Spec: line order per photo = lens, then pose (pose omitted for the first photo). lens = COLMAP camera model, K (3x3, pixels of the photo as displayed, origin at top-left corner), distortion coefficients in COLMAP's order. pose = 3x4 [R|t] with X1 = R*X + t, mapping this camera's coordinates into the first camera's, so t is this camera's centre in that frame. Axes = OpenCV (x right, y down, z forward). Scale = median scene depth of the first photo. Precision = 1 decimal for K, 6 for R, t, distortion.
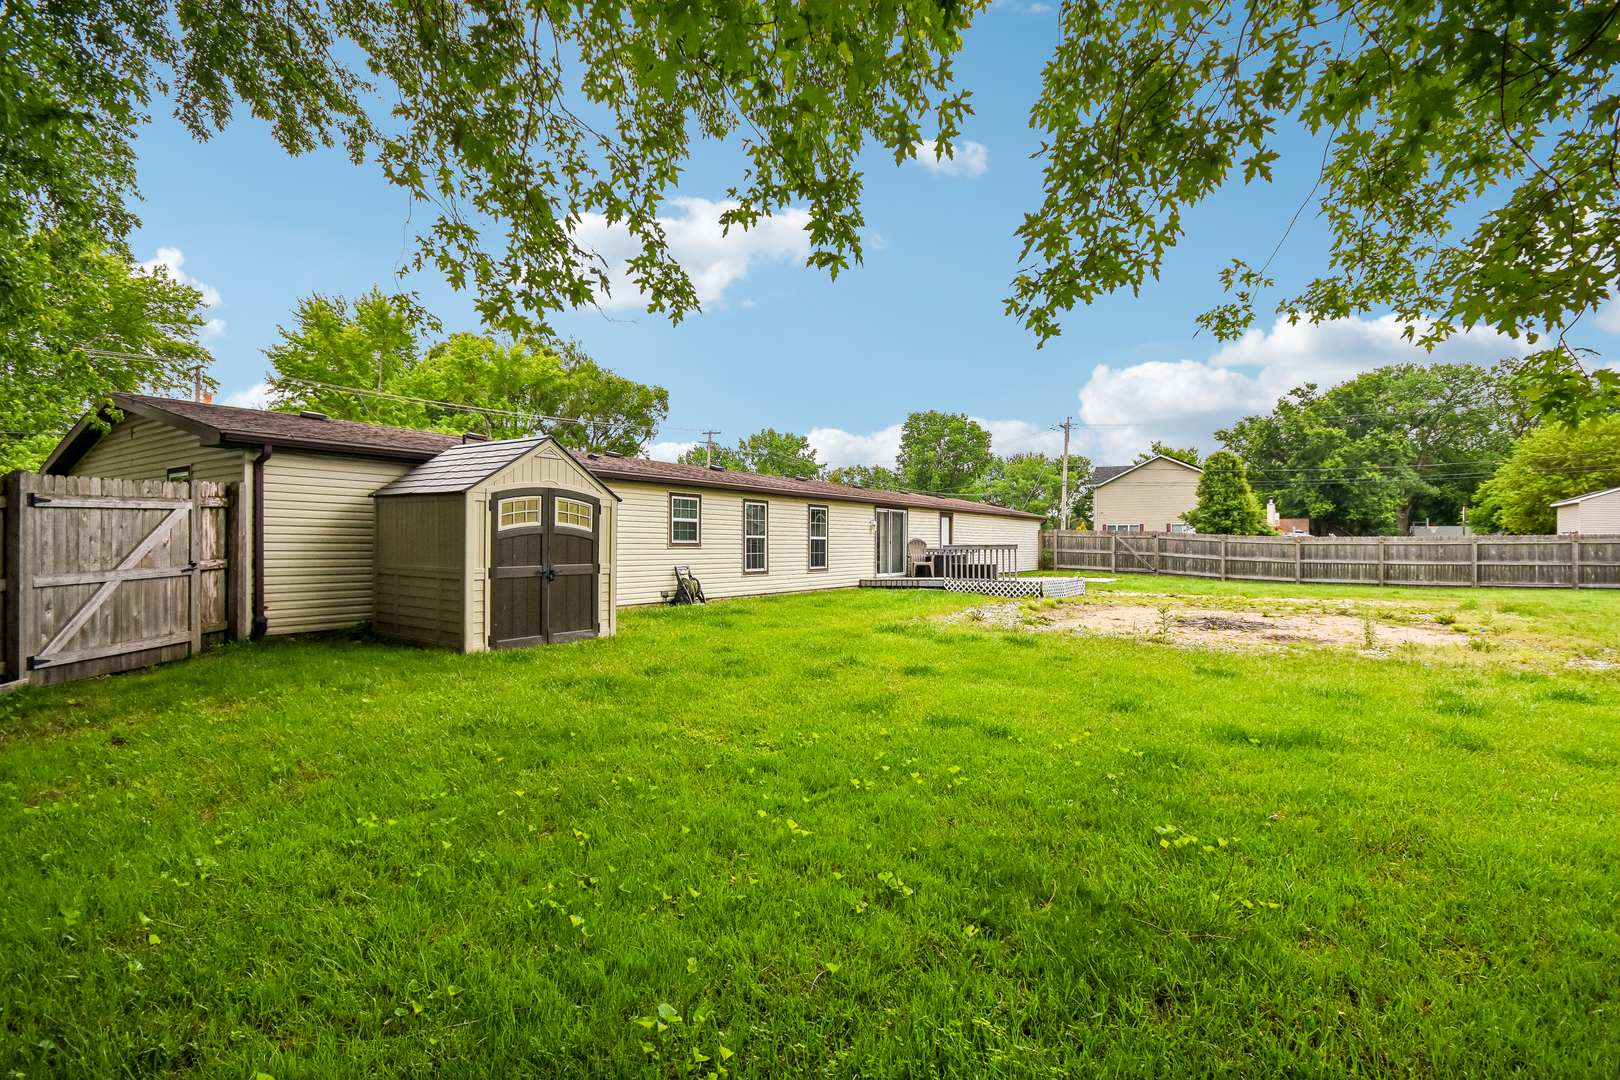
lens RADIAL K [[733.4, 0, 834.6], [0, 733.4, 544.0], [0, 0, 1]] dist [-0.011686, -0.000203]
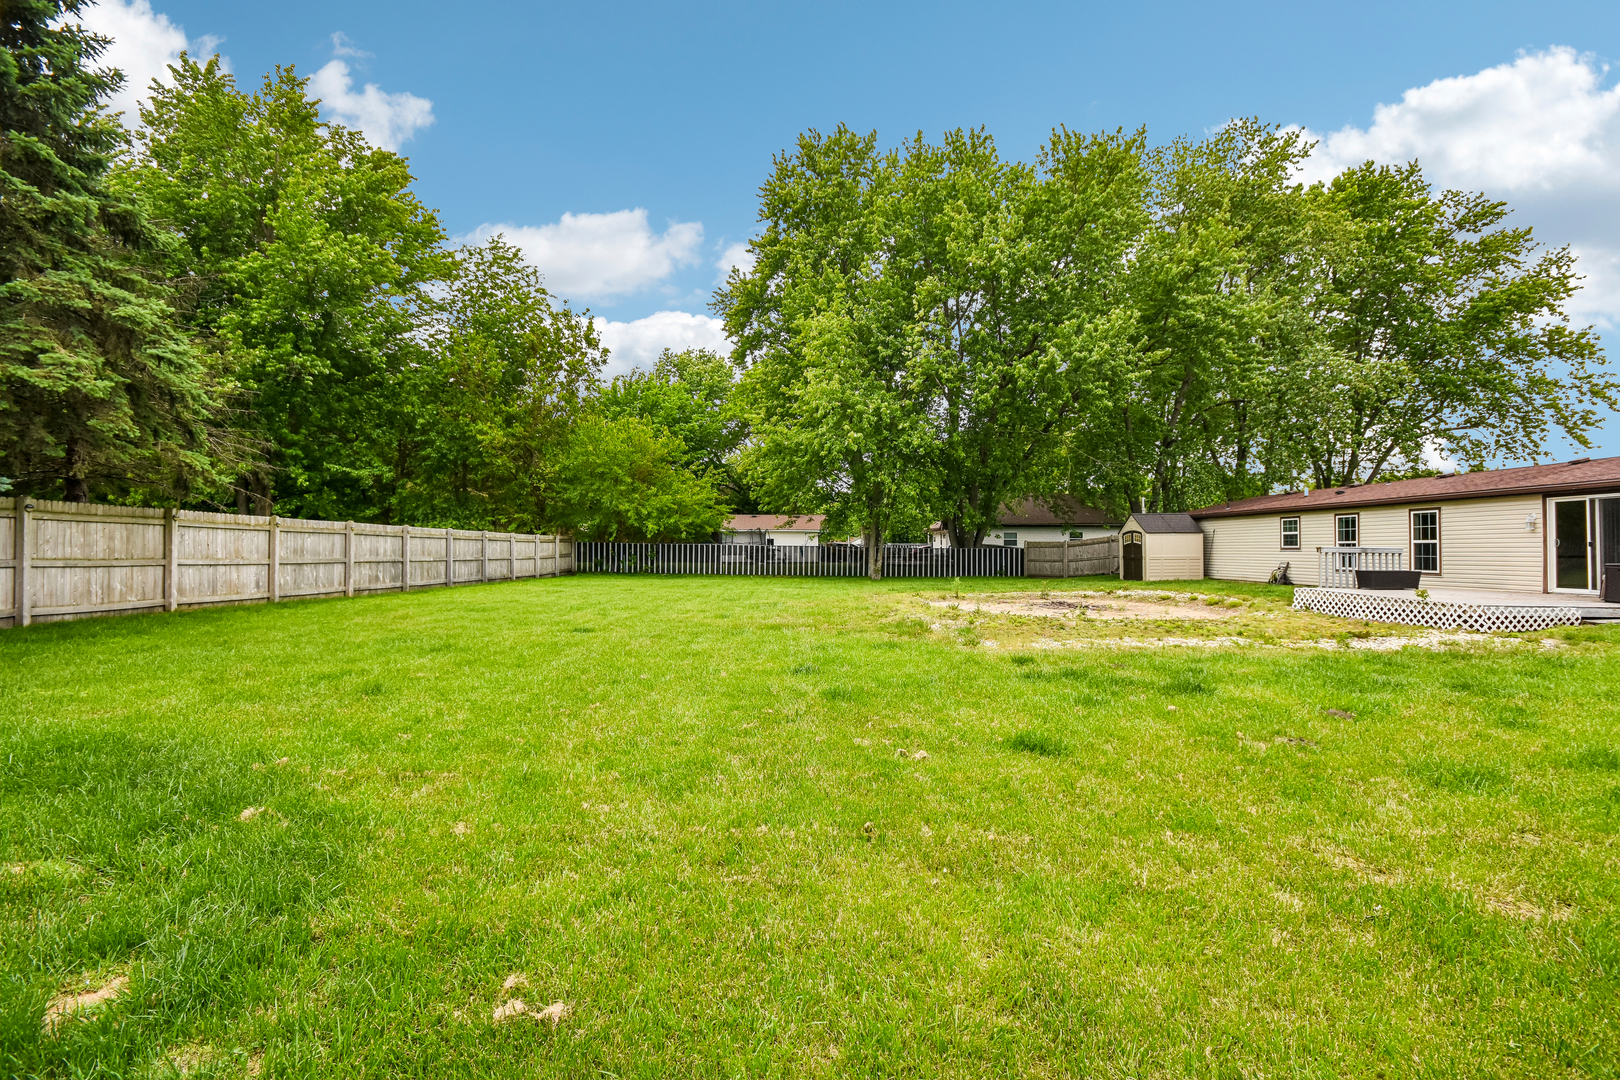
lens RADIAL K [[708.0, 0, 857.9], [0, 708.0, 542.6], [0, 0, 1]] dist [0.016869, -0.028045]
pose [[-0.766241, -0.007447, -0.642510, 0.762830], [0.000041, 0.999932, -0.011639, 0.002790], [0.642553, -0.008944, -0.766189, 0.800771]]
